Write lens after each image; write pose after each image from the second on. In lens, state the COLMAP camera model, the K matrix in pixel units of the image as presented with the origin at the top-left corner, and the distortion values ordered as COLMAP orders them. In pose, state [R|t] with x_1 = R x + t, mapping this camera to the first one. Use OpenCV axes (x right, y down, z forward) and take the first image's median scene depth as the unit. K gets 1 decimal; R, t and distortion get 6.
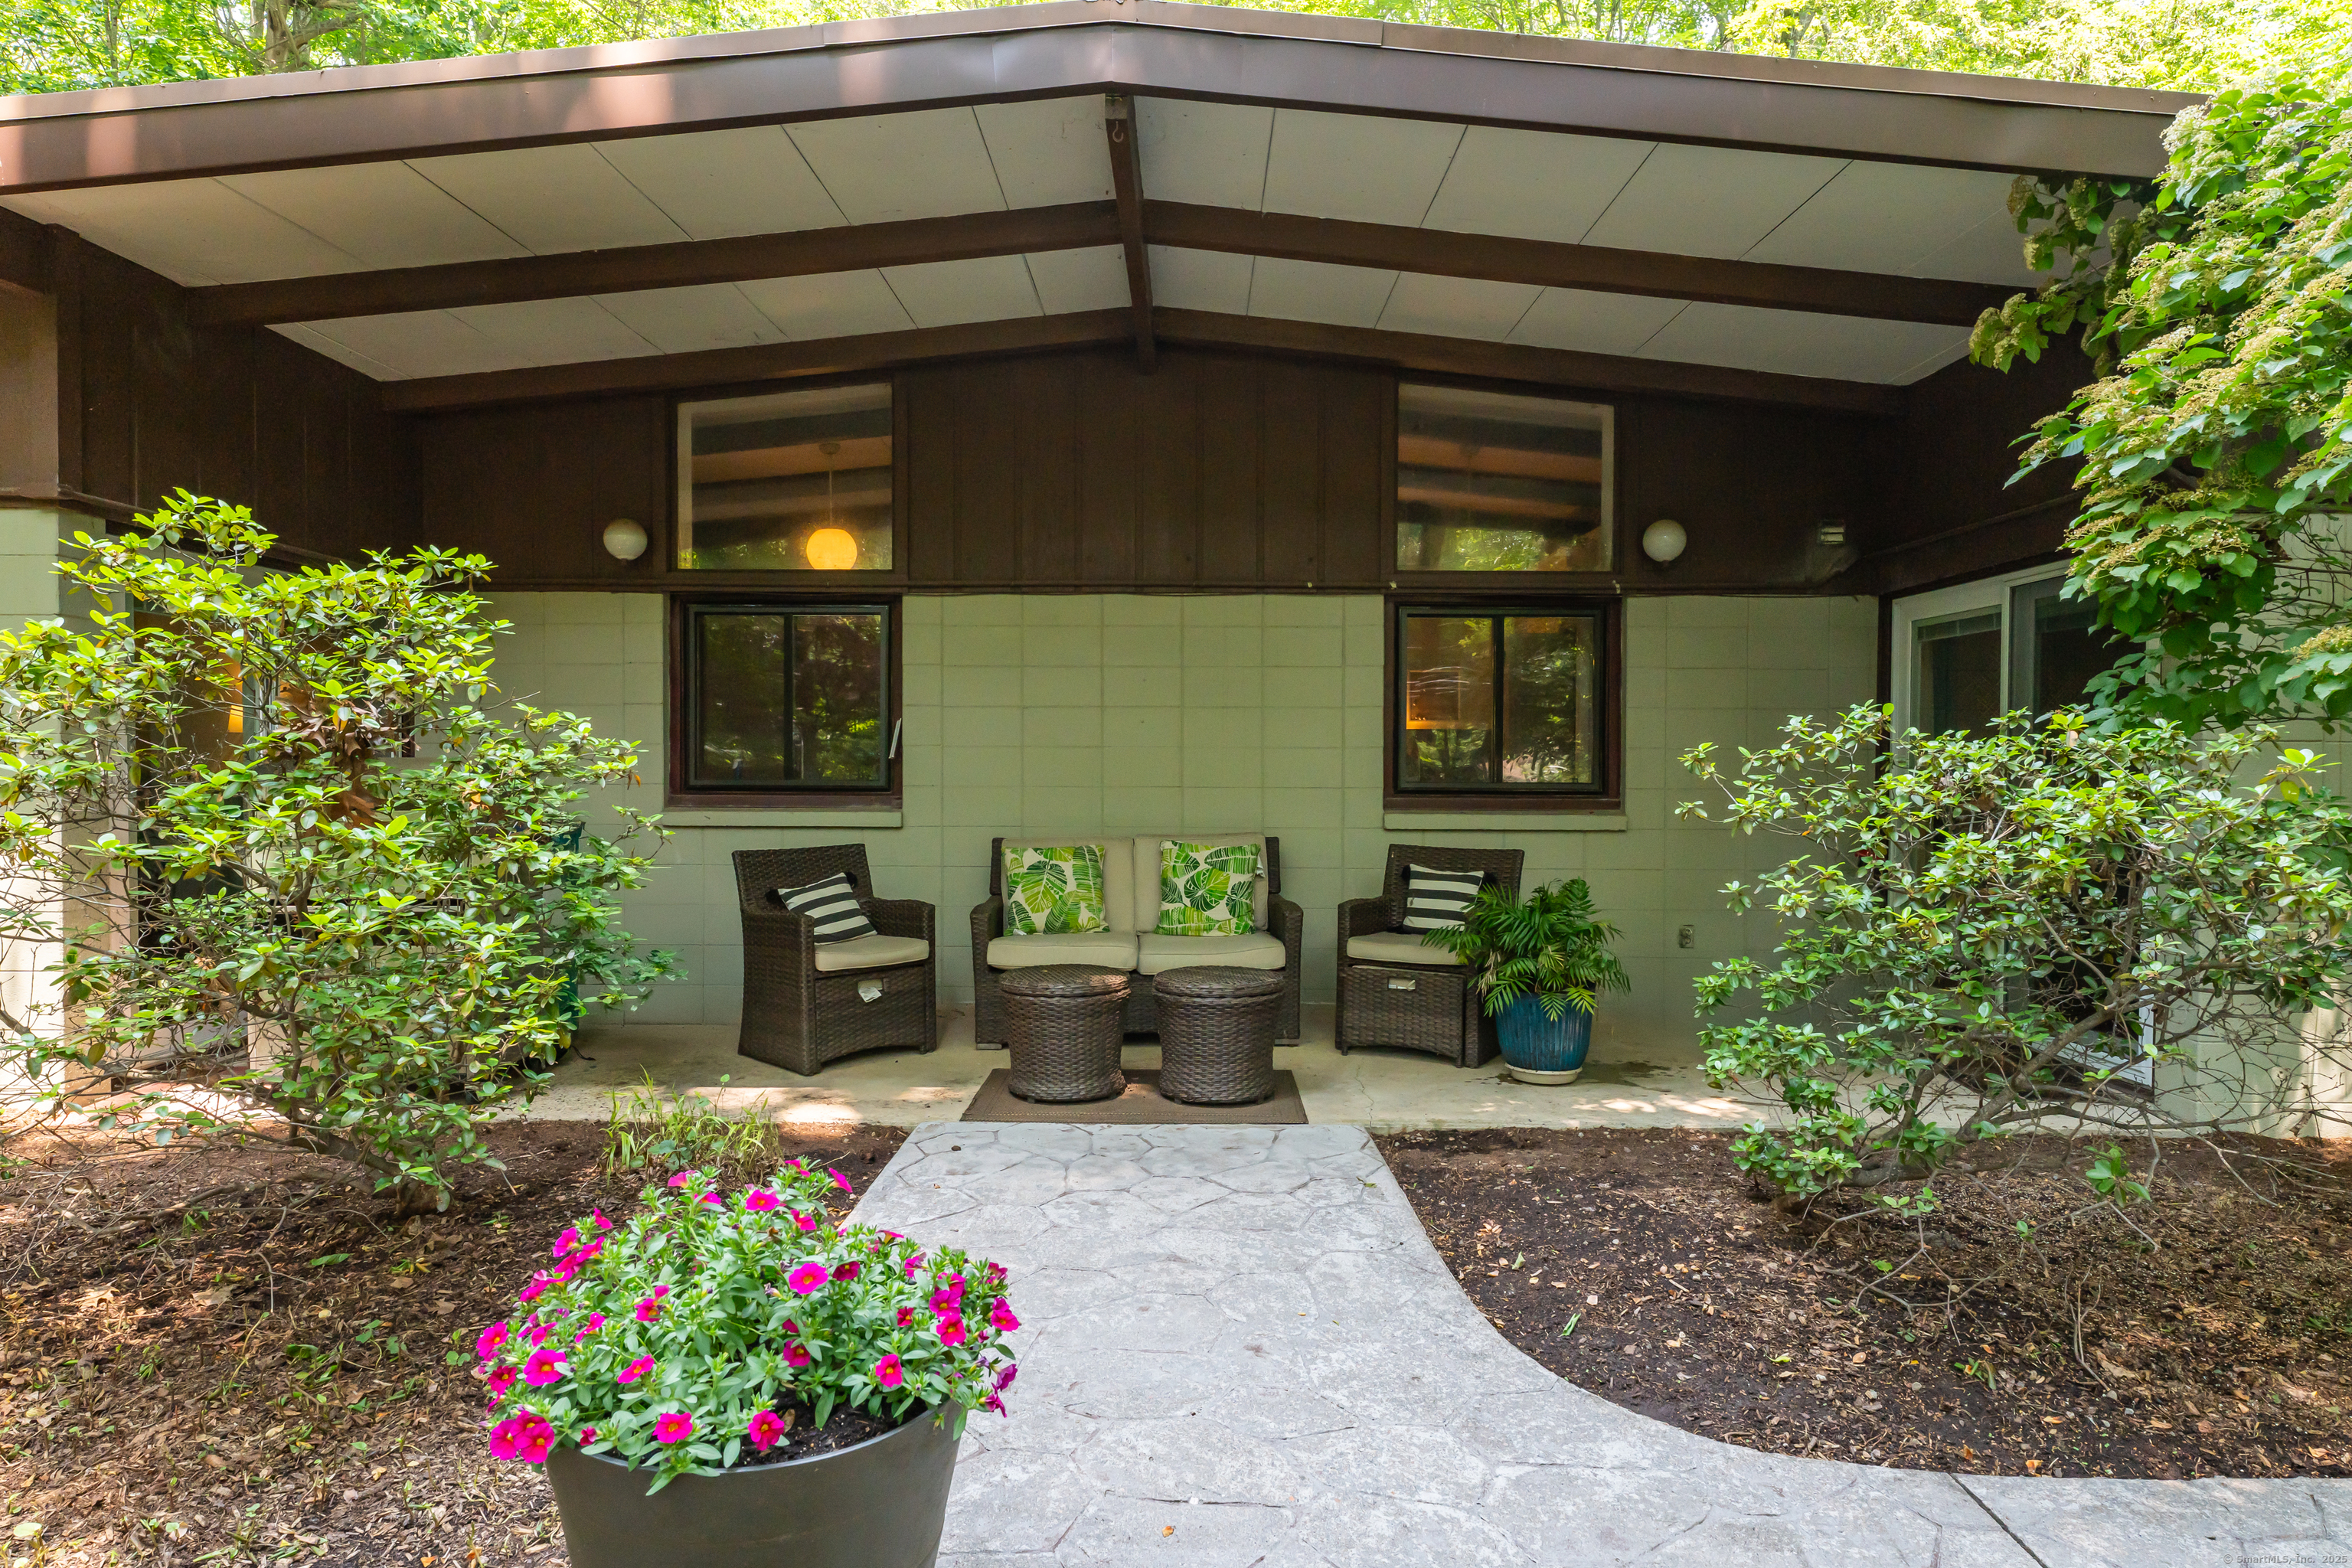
lens RADIAL K [[1287.0, 0, 1176.0], [0, 1287.0, 784.0], [0, 0, 1]] dist [0.001274, 0.000300]
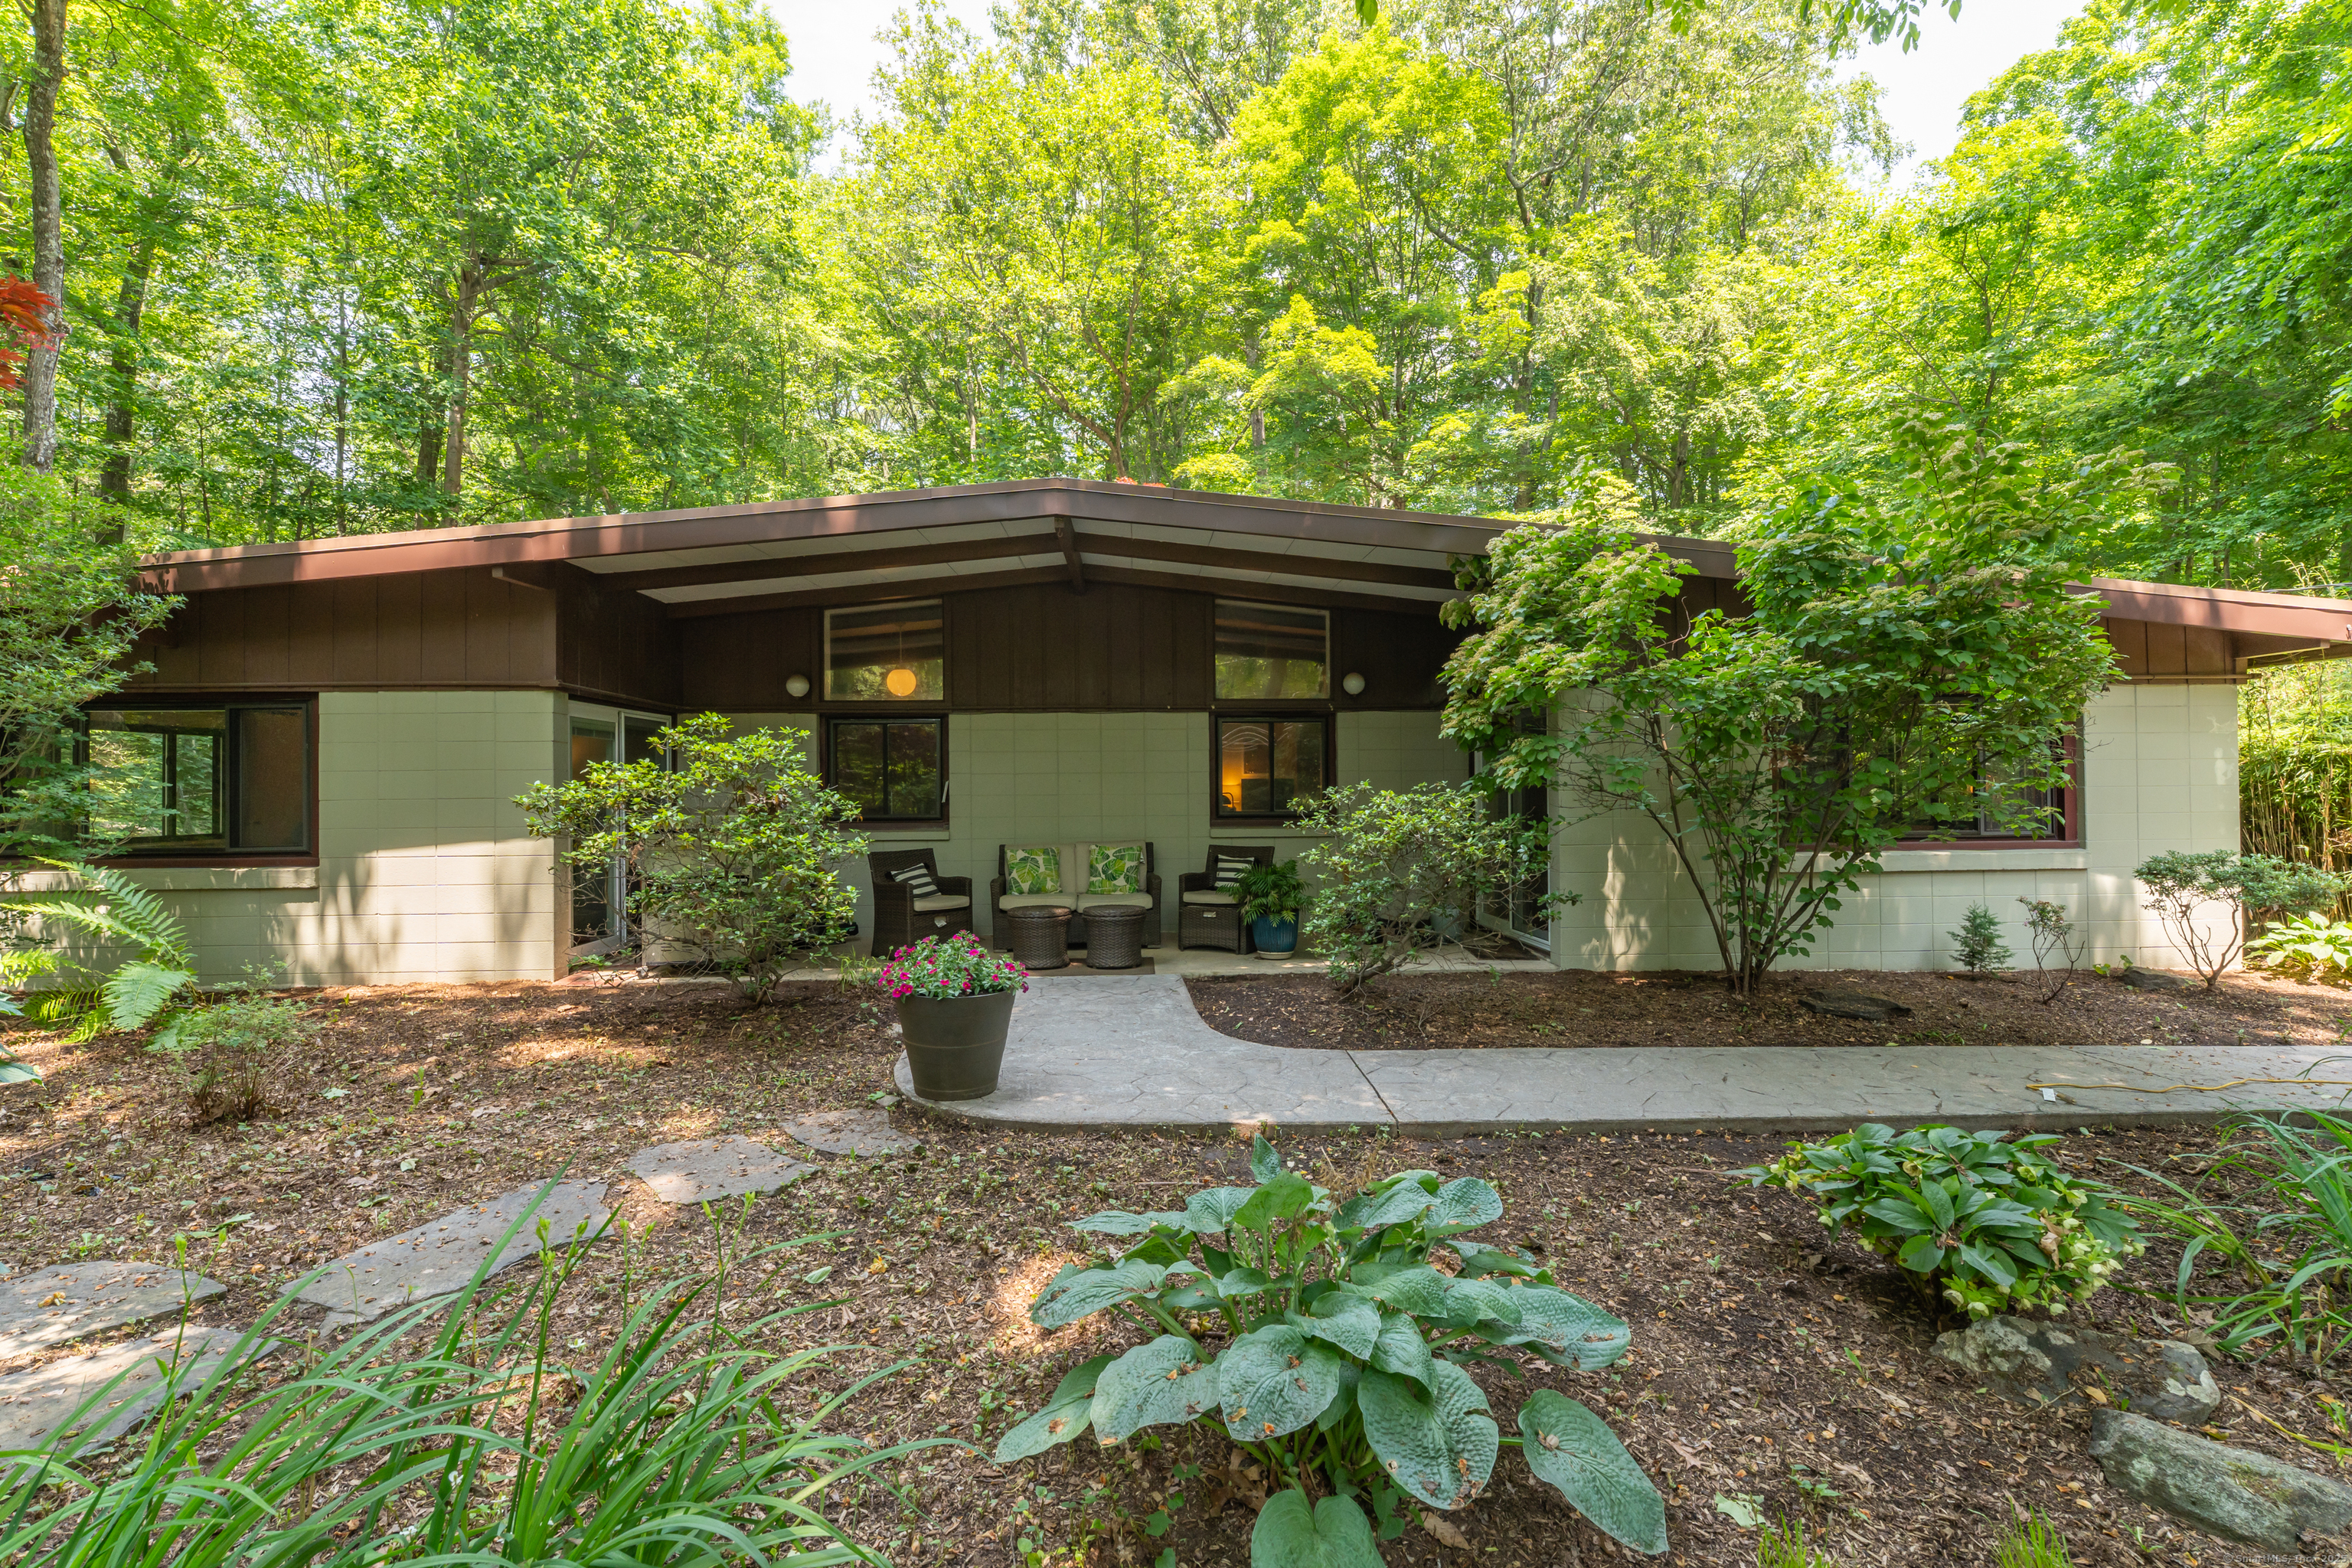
lens RADIAL K [[1025.8, 0, 1170.4], [0, 1025.8, 762.8], [0, 0, 1]] dist [-0.000695, -0.000021]
pose [[0.998915, -0.010105, 0.045463, 0.042418], [0.012099, 0.998966, -0.043816, -0.009152], [-0.044973, 0.044318, 0.998005, -0.548916]]
